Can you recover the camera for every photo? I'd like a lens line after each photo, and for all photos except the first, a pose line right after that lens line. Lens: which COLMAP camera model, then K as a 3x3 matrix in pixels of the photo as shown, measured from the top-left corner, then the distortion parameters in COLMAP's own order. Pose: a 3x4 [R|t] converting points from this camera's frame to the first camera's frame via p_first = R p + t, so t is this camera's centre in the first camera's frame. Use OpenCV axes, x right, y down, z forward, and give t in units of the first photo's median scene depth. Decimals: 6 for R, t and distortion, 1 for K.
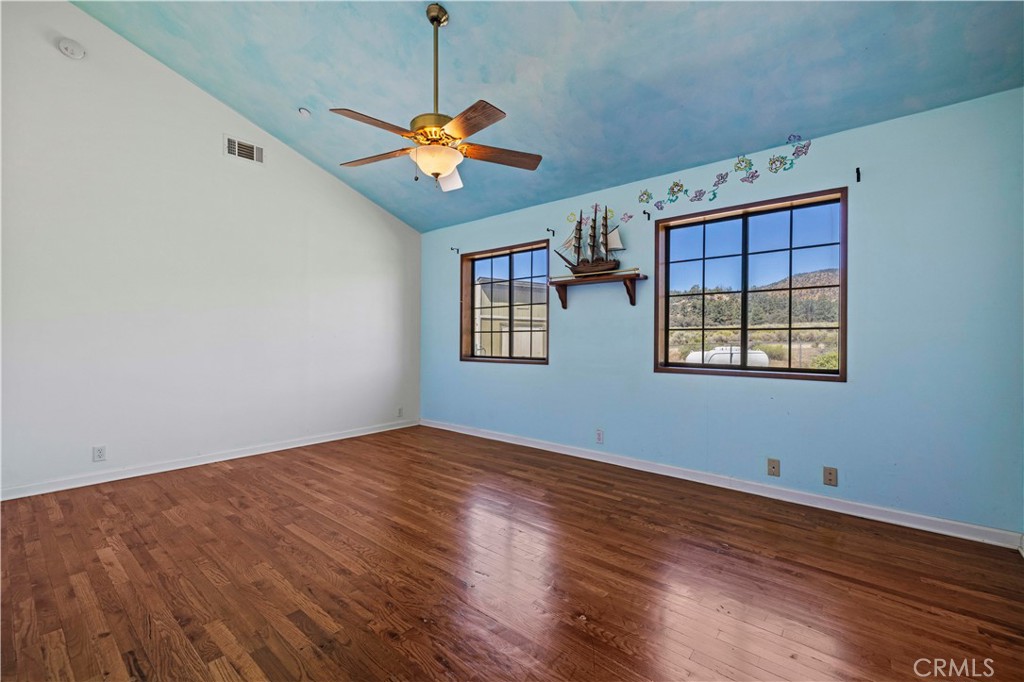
lens RADIAL K [[444.0, 0, 503.2], [0, 444.0, 344.3], [0, 0, 1]] dist [0.003525, 0.001784]
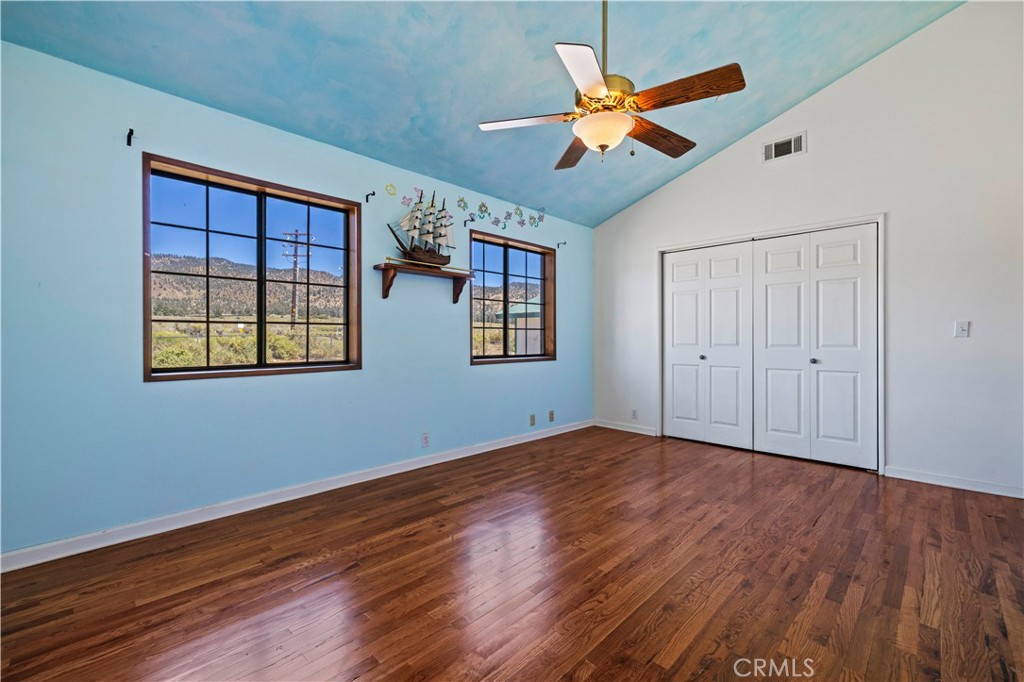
lens RADIAL K [[444.0, 0, 513.0], [0, 444.0, 334.7], [0, 0, 1]] dist [0.003525, 0.001784]
pose [[0.047480, -0.000317, 0.998872, -0.860483], [0.006224, 0.999981, 0.000022, -0.013454], [-0.998853, 0.006216, 0.047481, 0.941331]]
